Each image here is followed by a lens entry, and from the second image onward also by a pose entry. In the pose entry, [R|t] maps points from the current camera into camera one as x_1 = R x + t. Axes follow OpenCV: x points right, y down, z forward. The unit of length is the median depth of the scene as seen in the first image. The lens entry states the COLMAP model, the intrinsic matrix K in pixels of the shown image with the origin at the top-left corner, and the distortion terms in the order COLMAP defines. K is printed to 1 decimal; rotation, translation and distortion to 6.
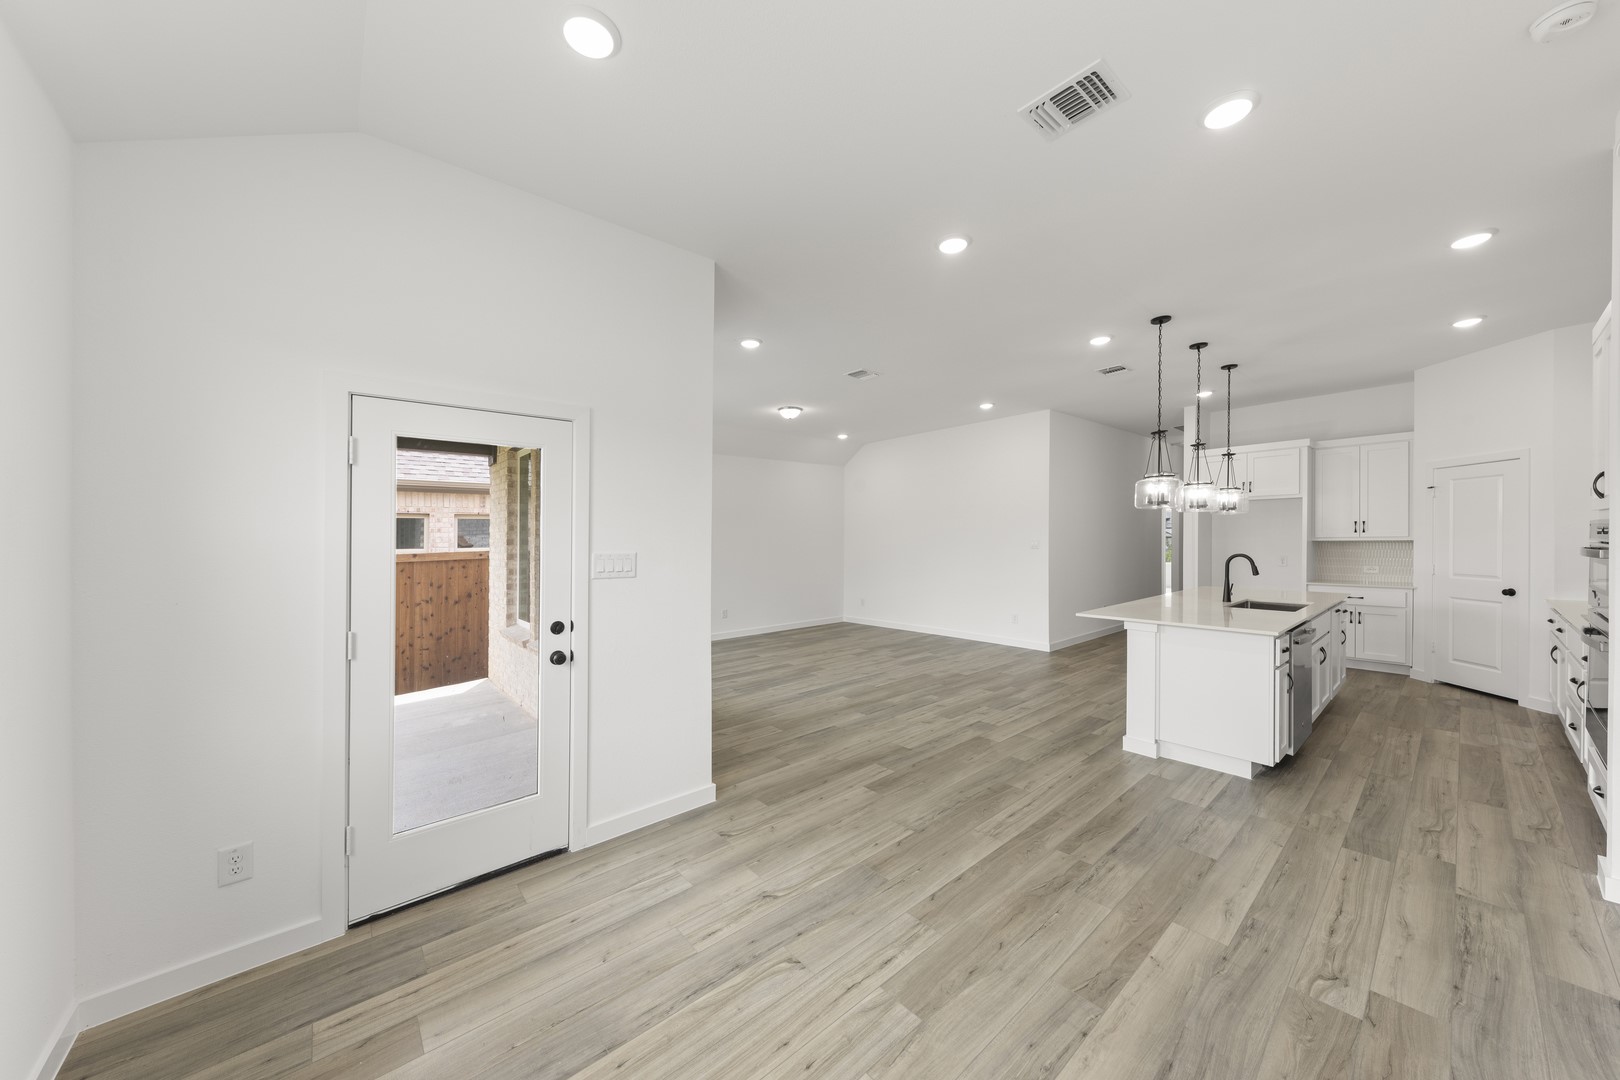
lens RADIAL K [[579.5, 0, 849.7], [0, 579.5, 529.0], [0, 0, 1]] dist [0.002903, -0.000778]
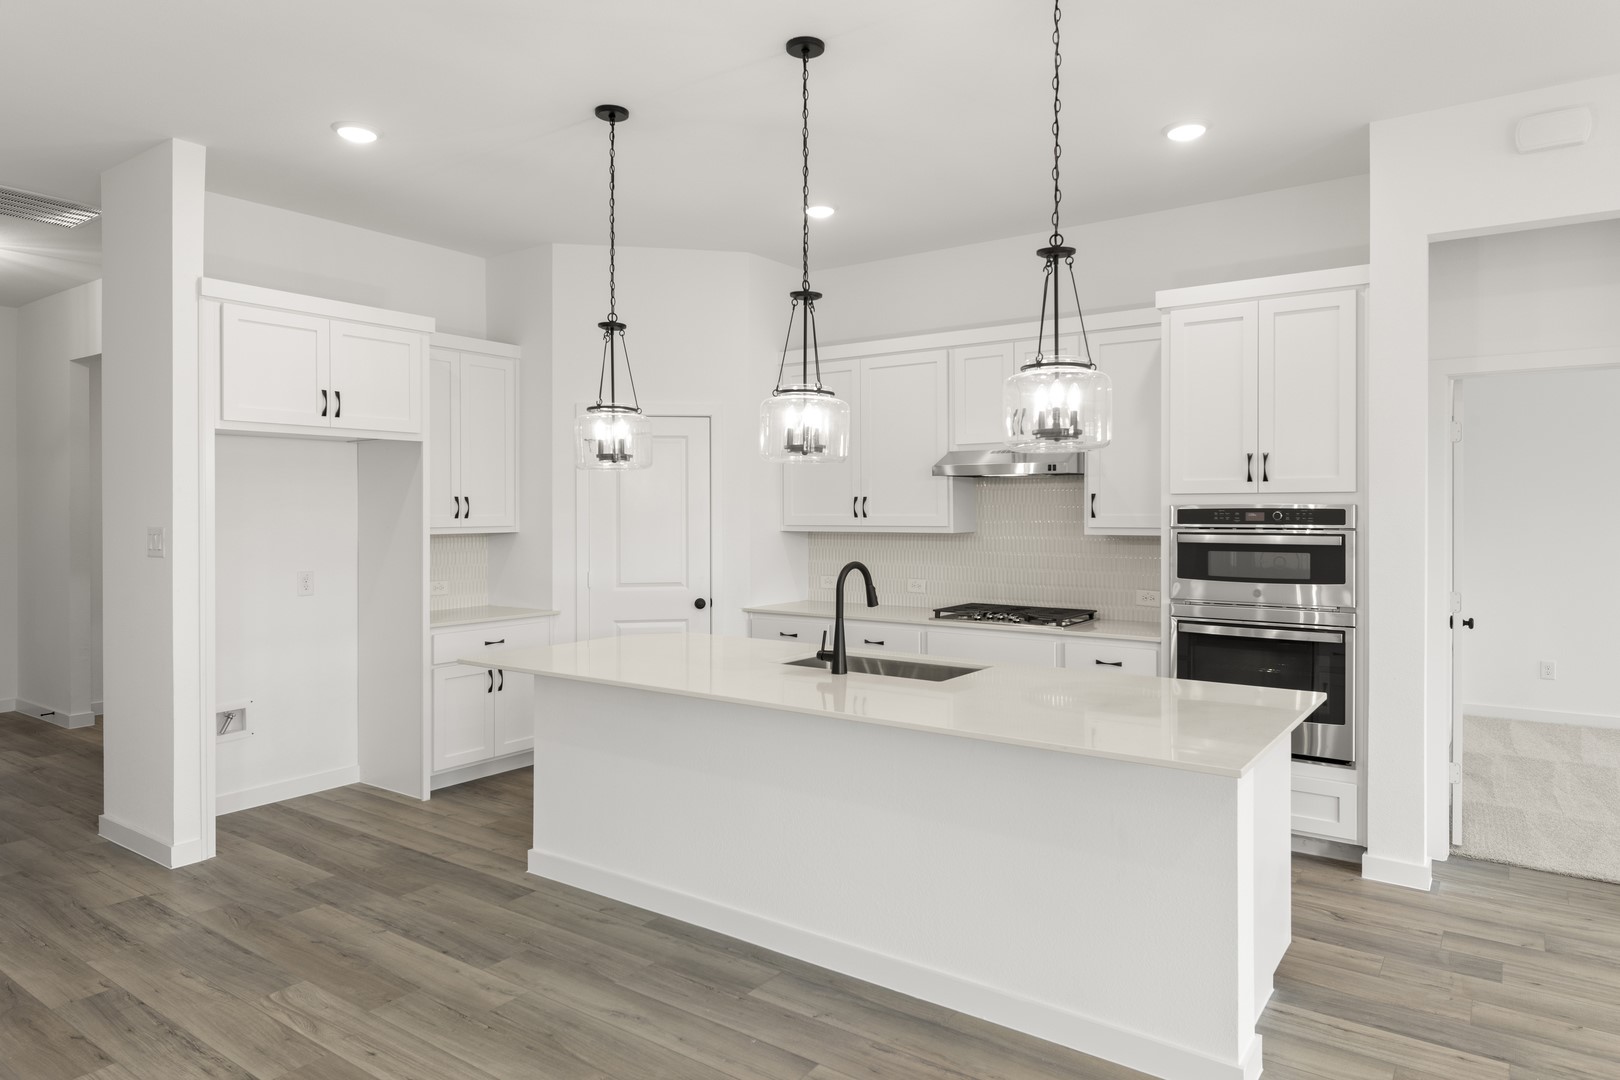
lens RADIAL K [[986.9, 0, 790.4], [0, 986.9, 519.8], [0, 0, 1]] dist [0.002416, -0.003787]
pose [[-0.183797, 0.006899, 0.982940, -0.073832], [-0.009452, 0.999917, -0.008786, 0.018060], [-0.982919, -0.010906, -0.183717, 1.190205]]
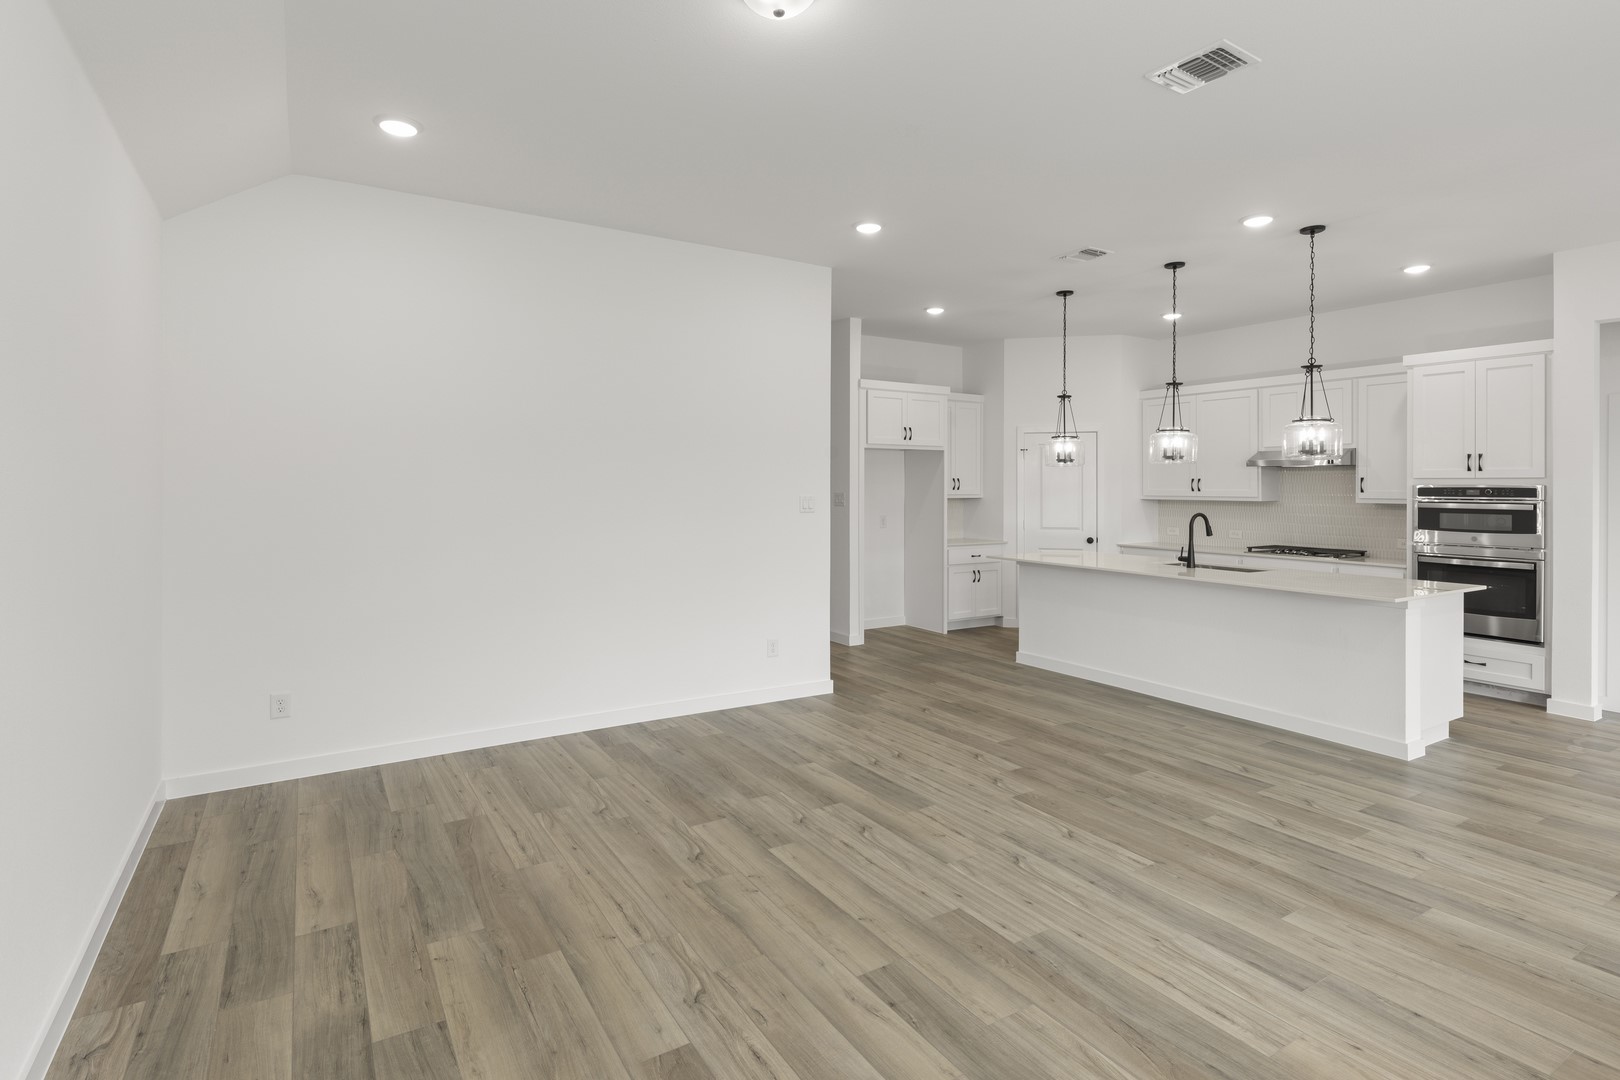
lens RADIAL K [[780.3, 0, 779.2], [0, 780.3, 483.1], [0, 0, 1]] dist [0.010458, -0.007299]
pose [[0.214978, 0.019097, 0.976432, -0.653068], [-0.020294, 0.999680, -0.015084, 0.028801], [-0.976408, -0.016573, 0.215297, 1.375505]]
